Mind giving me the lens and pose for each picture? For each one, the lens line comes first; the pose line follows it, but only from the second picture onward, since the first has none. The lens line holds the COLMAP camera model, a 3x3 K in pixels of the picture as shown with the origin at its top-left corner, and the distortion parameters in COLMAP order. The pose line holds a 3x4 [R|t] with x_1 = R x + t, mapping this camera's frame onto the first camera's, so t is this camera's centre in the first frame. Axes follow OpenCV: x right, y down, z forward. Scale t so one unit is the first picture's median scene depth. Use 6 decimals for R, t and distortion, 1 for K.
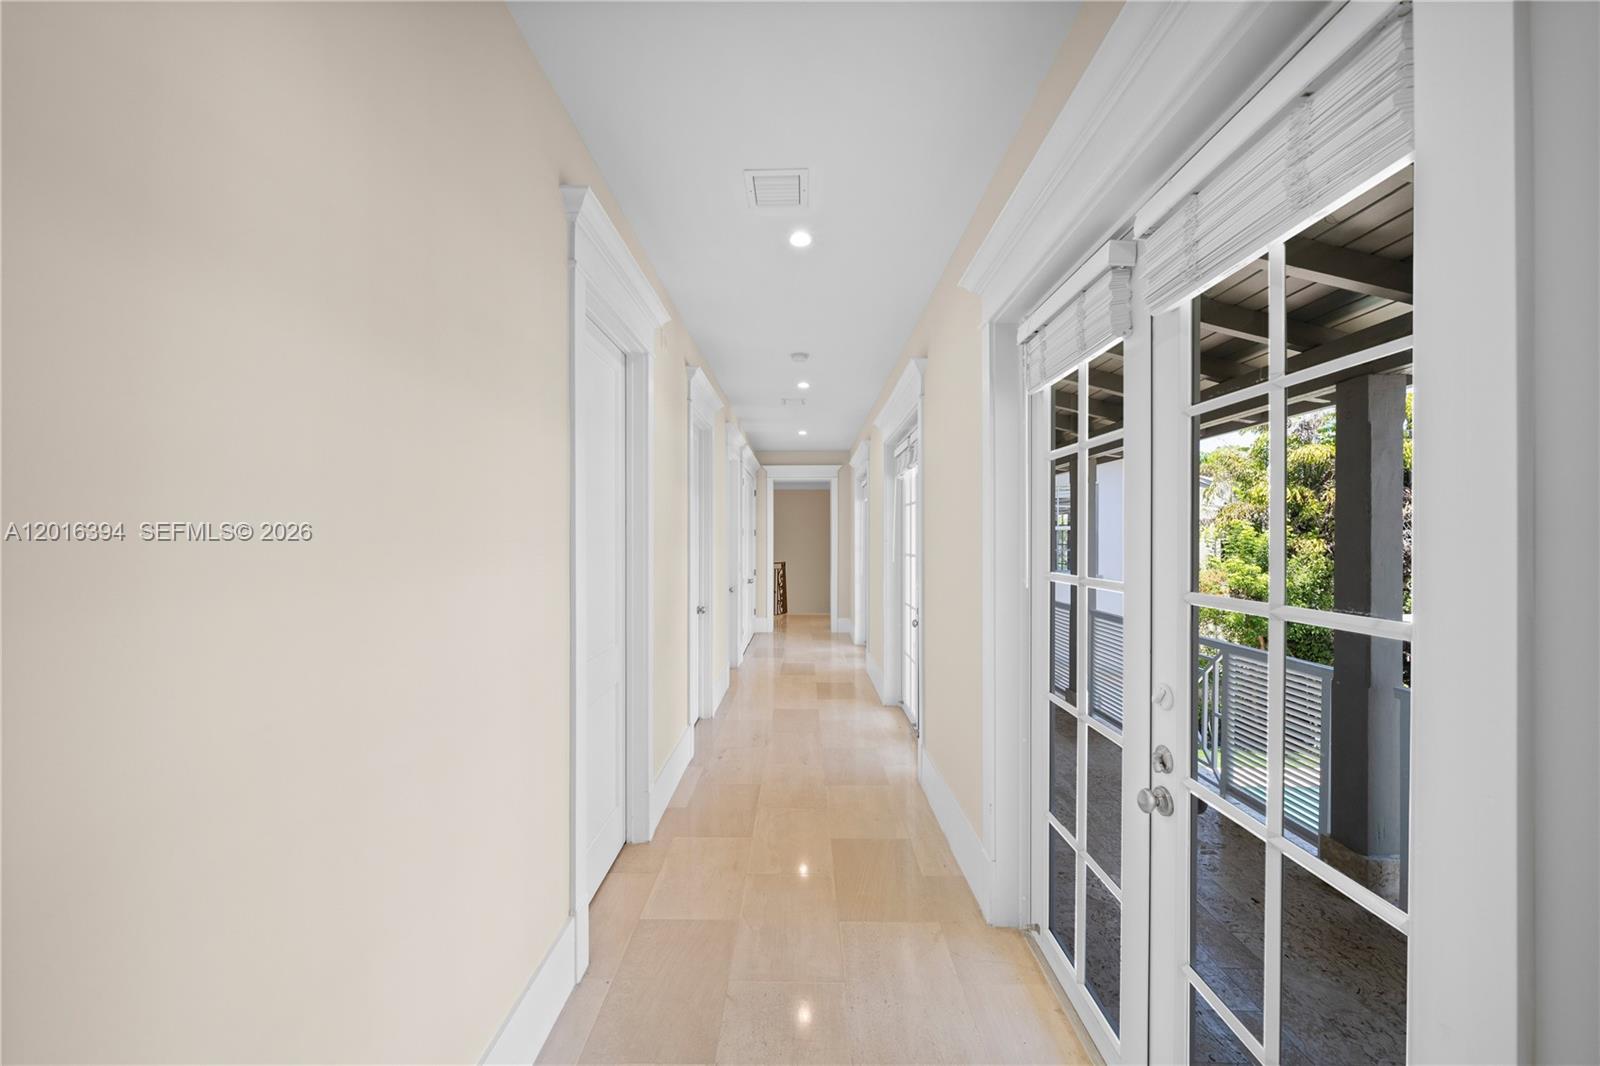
lens RADIAL K [[549.6, 0, 795.3], [0, 549.6, 536.5], [0, 0, 1]] dist [-0.001583, -0.000193]
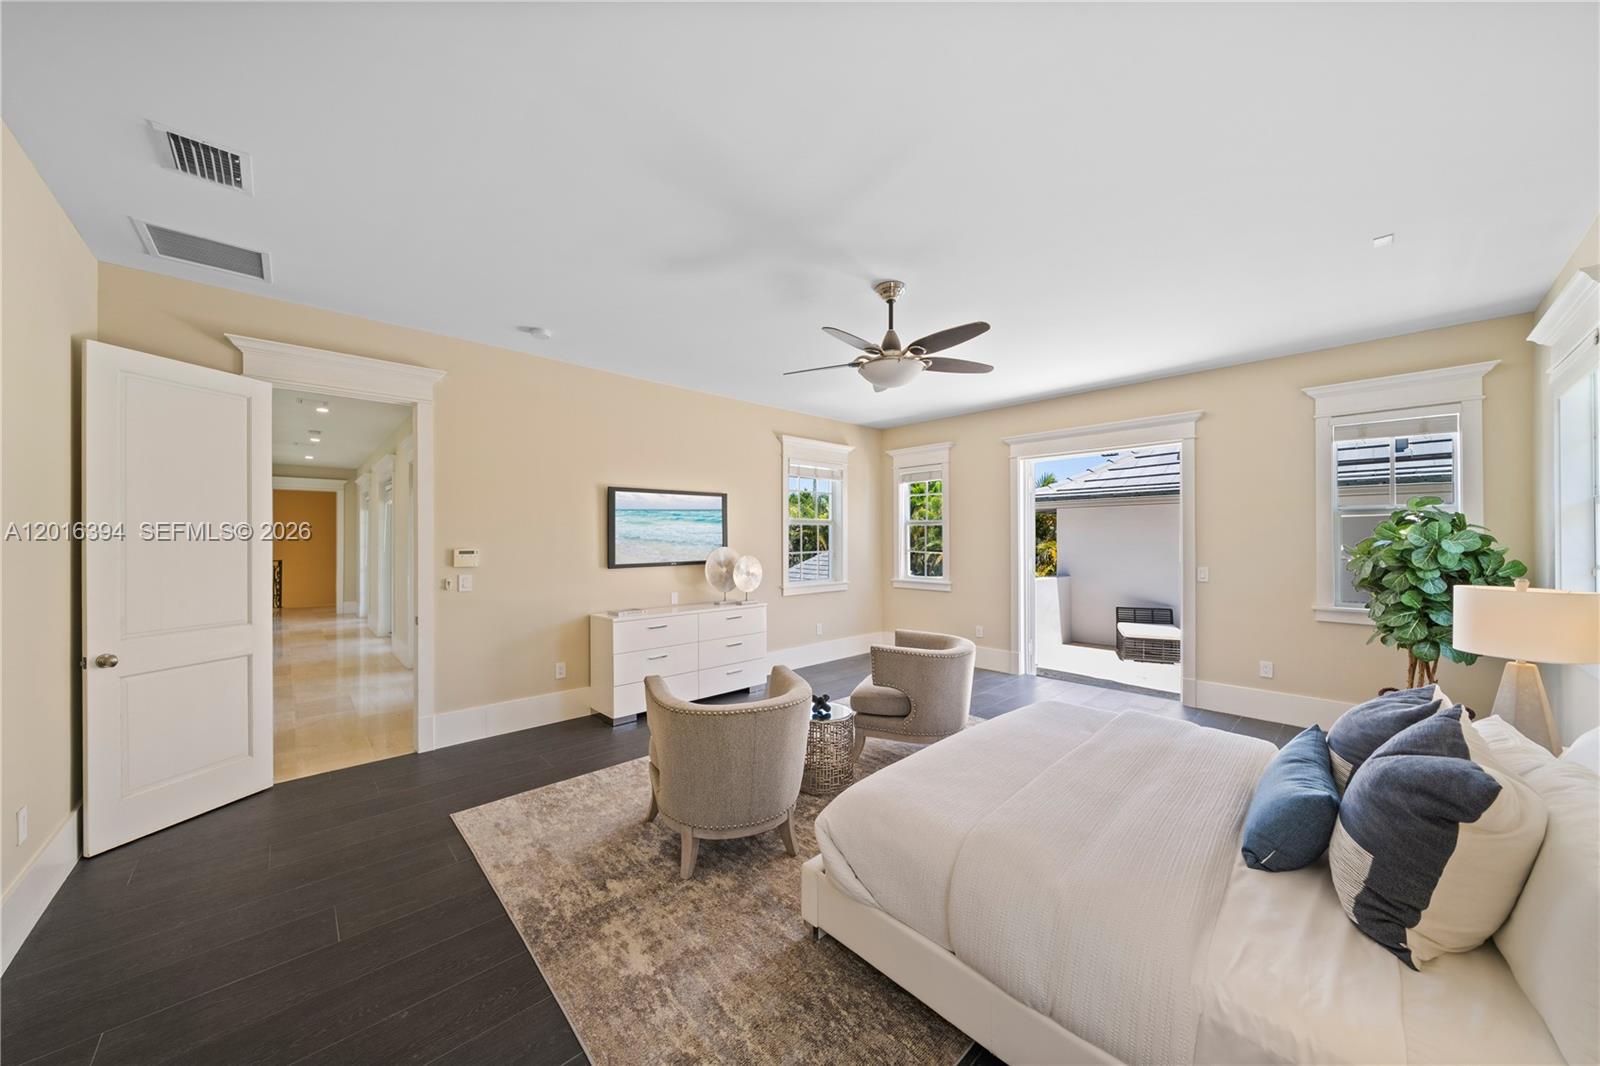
lens RADIAL K [[549.6, 0, 799.1], [0, 549.6, 526.9], [0, 0, 1]] dist [-0.001583, -0.000193]
pose [[0.714921, 0.003186, 0.699198, -0.054879], [0.005683, 0.999930, -0.010366, -0.003992], [-0.699182, 0.011384, 0.714853, -0.617663]]
